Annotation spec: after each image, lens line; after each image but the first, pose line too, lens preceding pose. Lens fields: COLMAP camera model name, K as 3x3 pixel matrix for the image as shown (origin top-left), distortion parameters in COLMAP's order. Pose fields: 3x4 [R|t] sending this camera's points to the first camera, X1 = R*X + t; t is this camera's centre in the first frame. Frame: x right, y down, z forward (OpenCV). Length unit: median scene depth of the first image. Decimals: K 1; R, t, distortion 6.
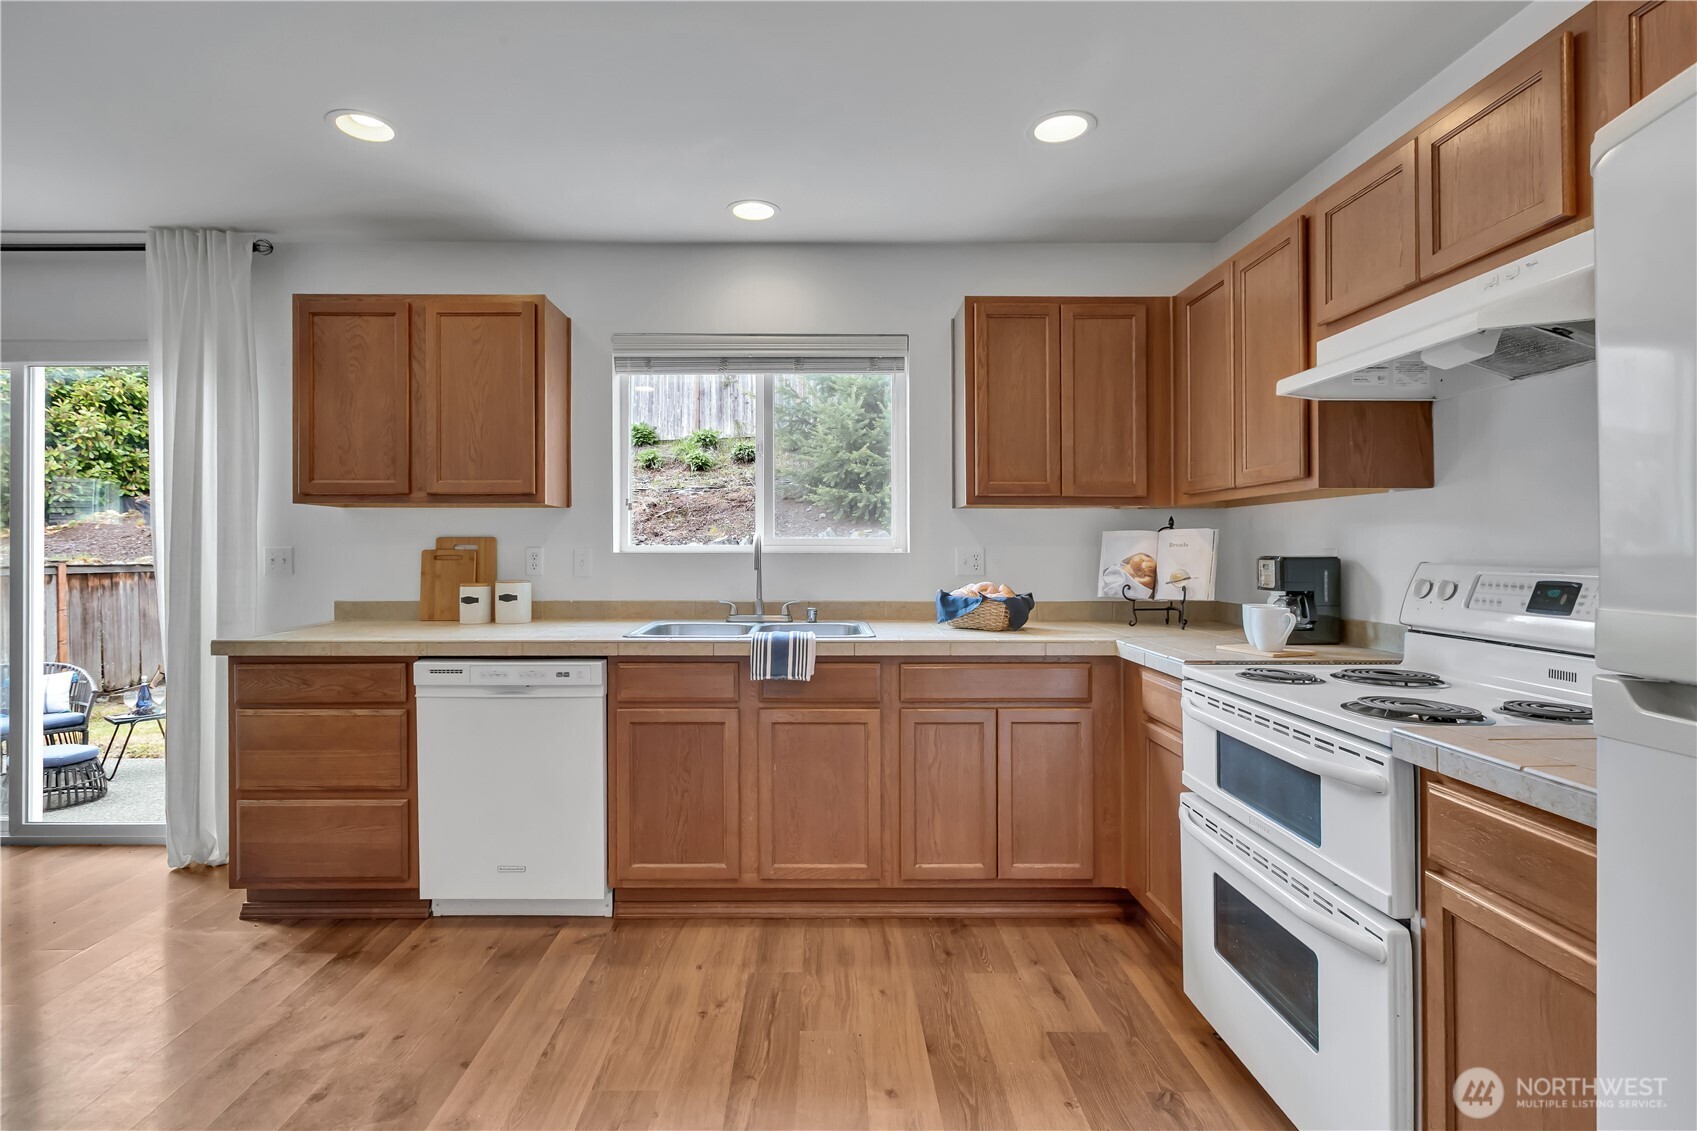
lens RADIAL K [[811.6, 0, 822.5], [0, 811.6, 543.6], [0, 0, 1]] dist [0.001529, 0.000474]
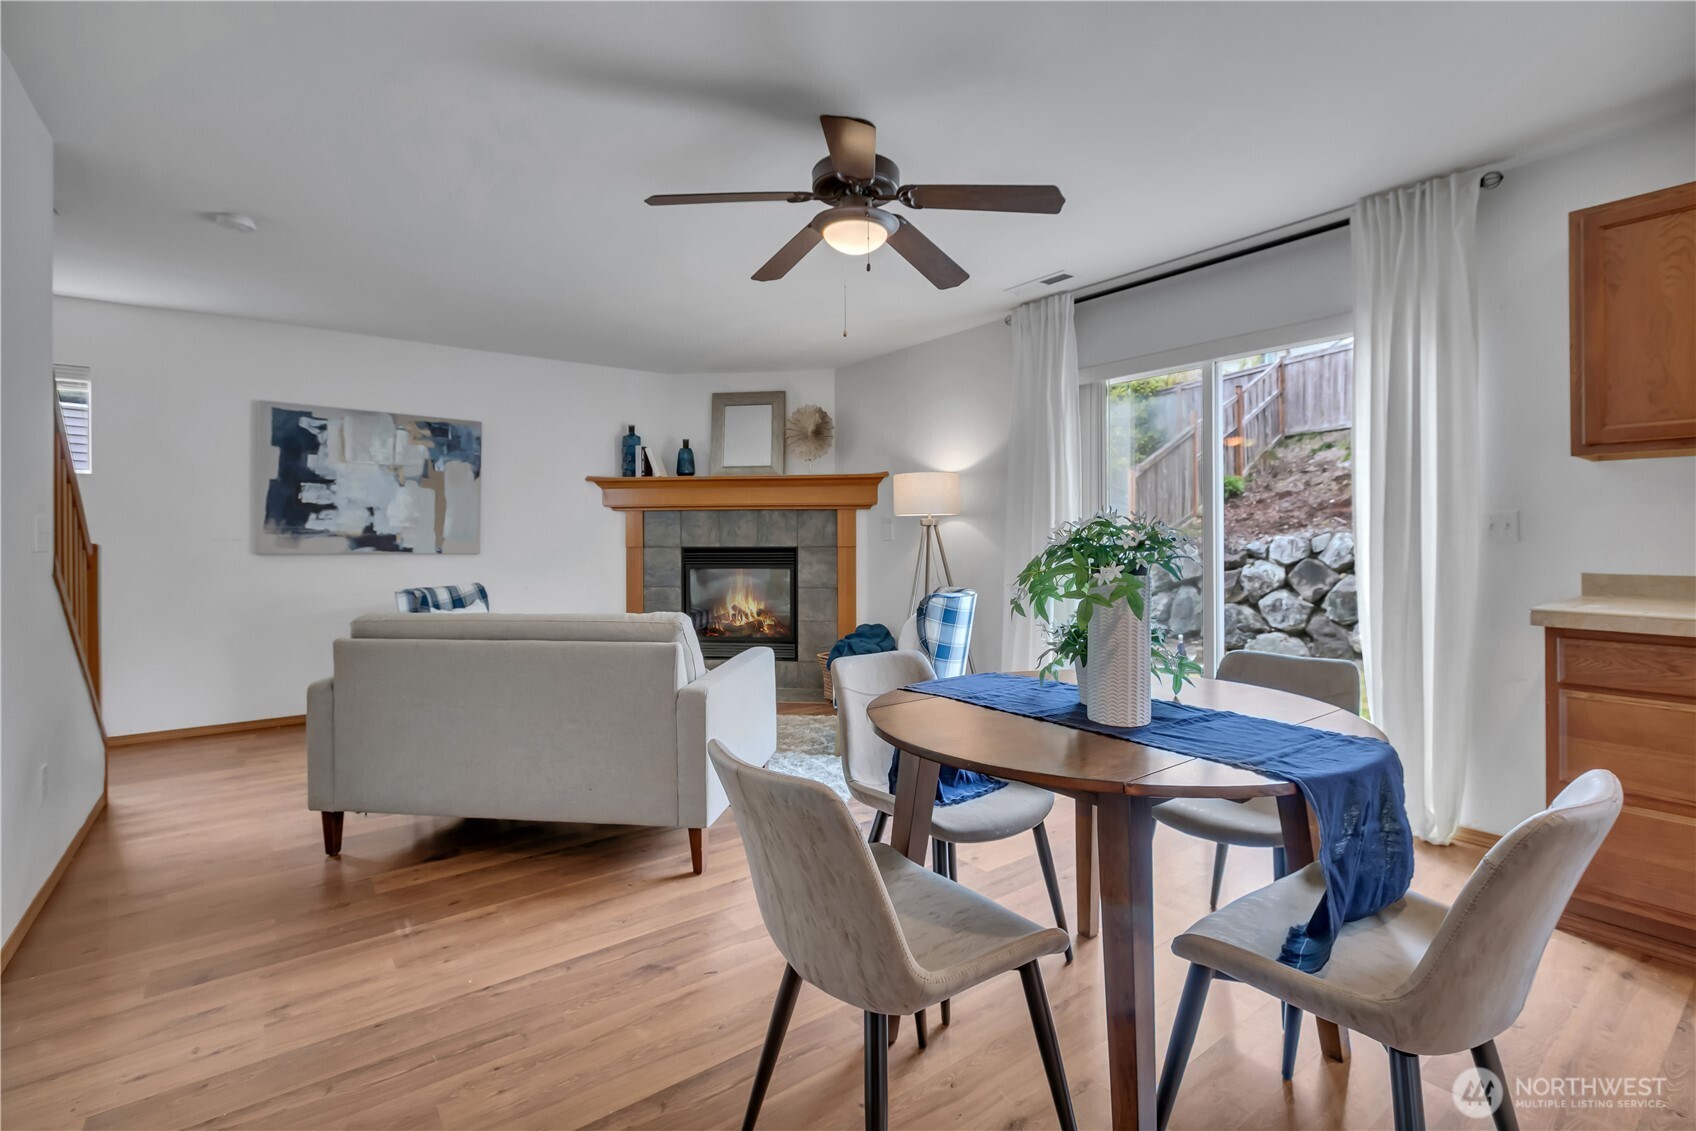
lens RADIAL K [[783.8, 0, 855.0], [0, 783.8, 534.3], [0, 0, 1]] dist [-0.003572, -0.000081]
pose [[0.598027, -0.002656, -0.801471, -0.490434], [0.006521, 0.999978, 0.001553, 0.029836], [0.801449, -0.006155, 0.598031, -0.110206]]
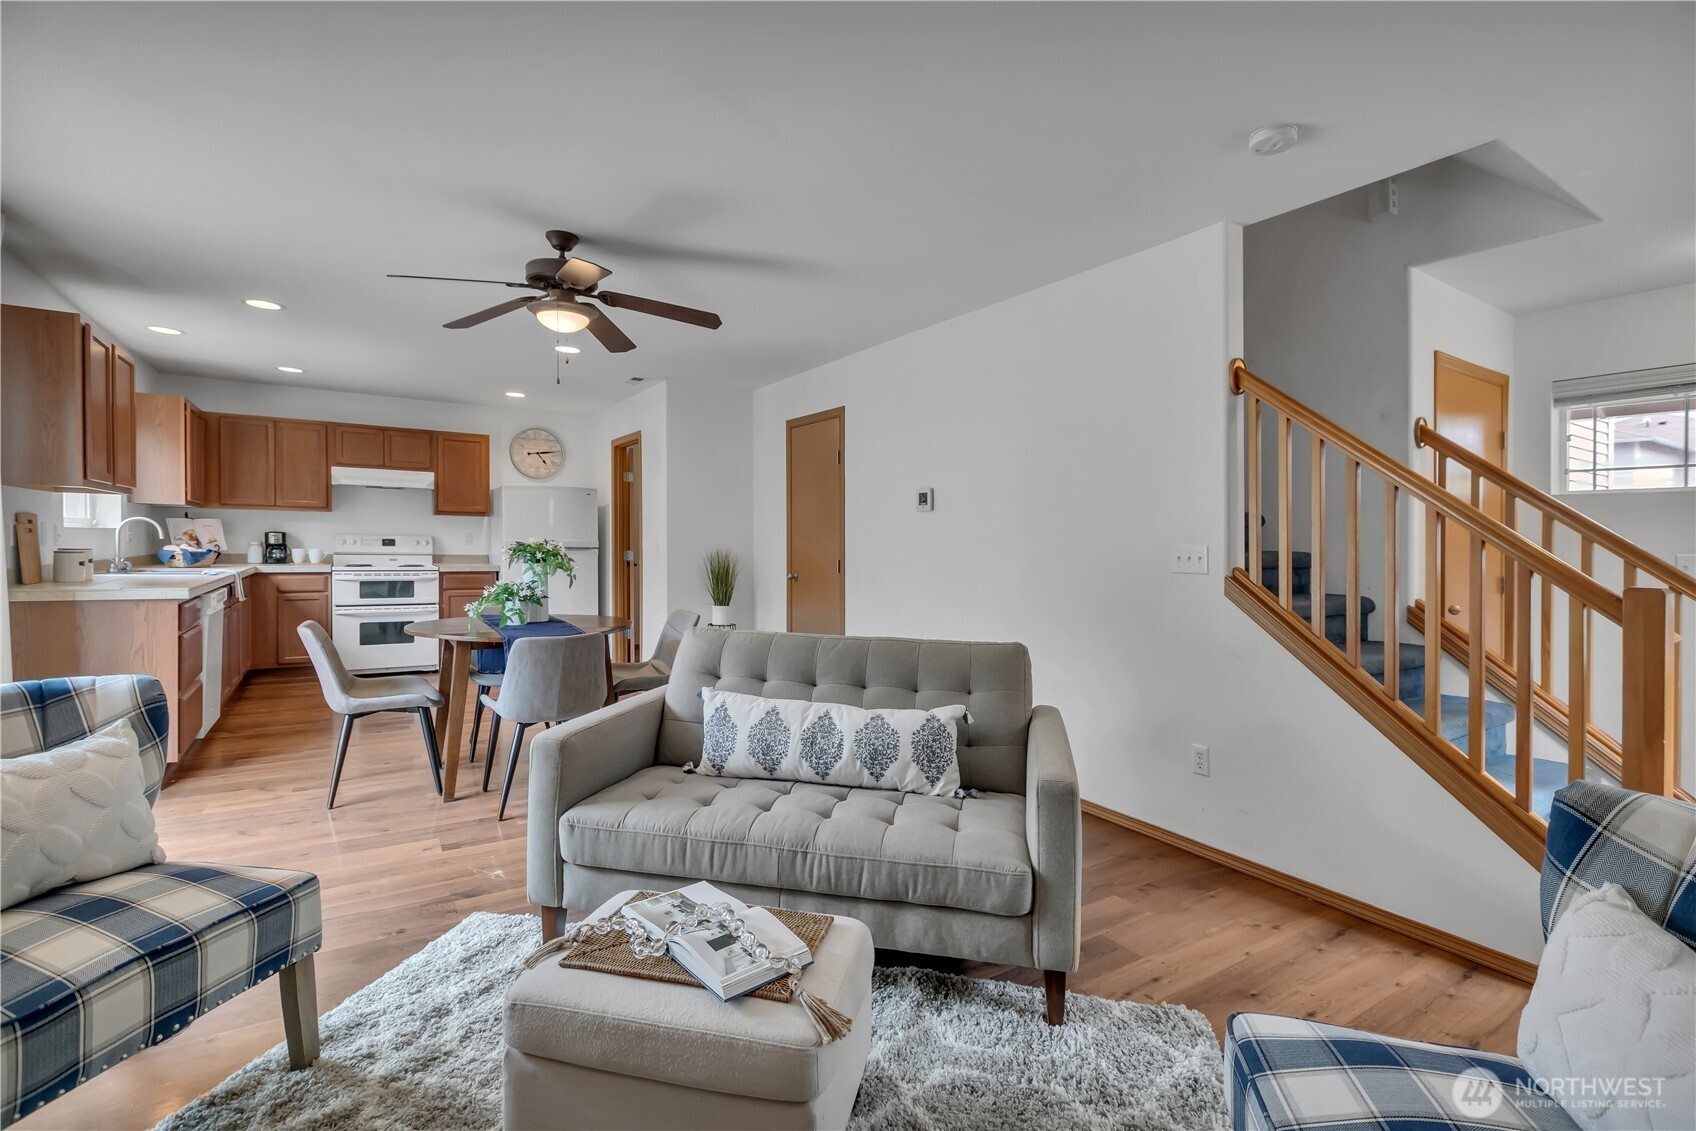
lens RADIAL K [[774.8, 0, 855.7], [0, 774.8, 542.6], [0, 0, 1]] dist [0.001238, 0.000258]
pose [[-0.541451, -0.011738, 0.840650, -2.500152], [-0.021967, 0.999759, -0.000189, 0.009381], [-0.840445, -0.018569, -0.541578, 0.731987]]
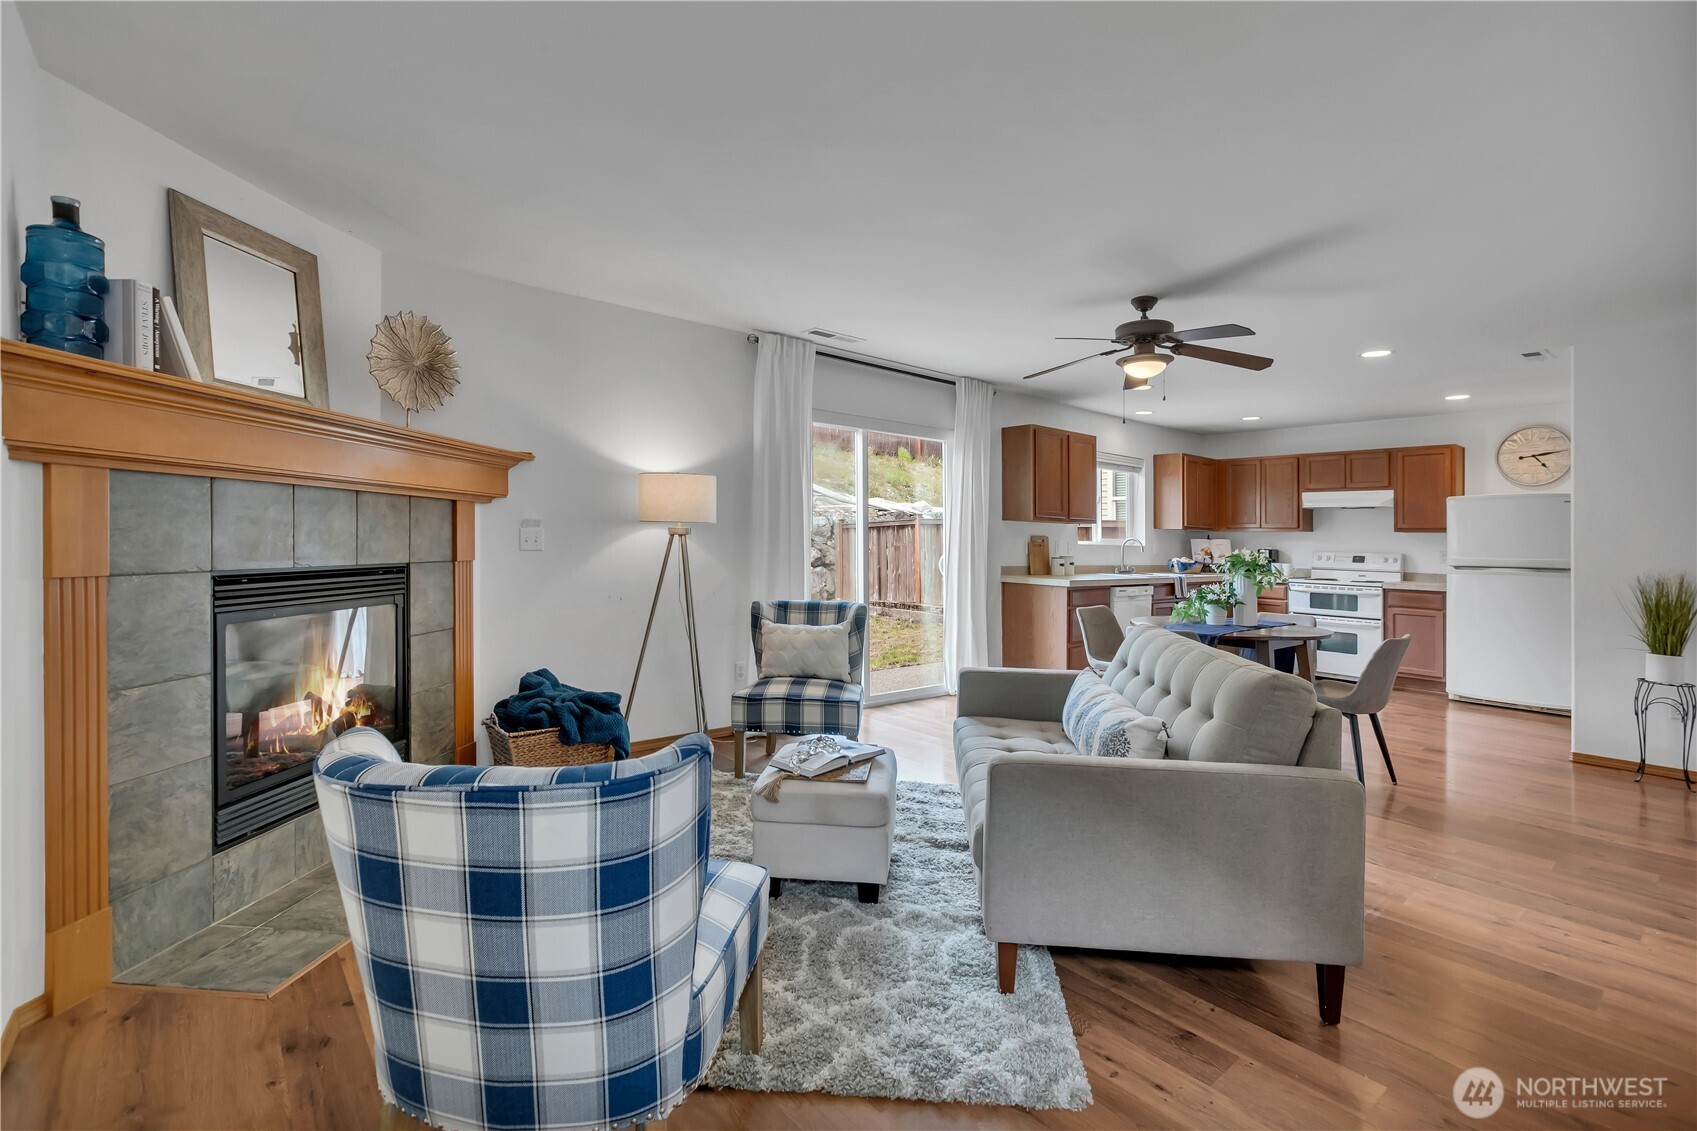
lens RADIAL K [[771.8, 0, 869.4], [0, 771.8, 527.2], [0, 0, 1]] dist [0.003564, 0.000039]
pose [[0.754778, 0.028200, 0.655374, -2.587716], [-0.025250, 0.999584, -0.013932, 0.010558], [-0.655495, -0.006033, 0.755176, -0.307090]]
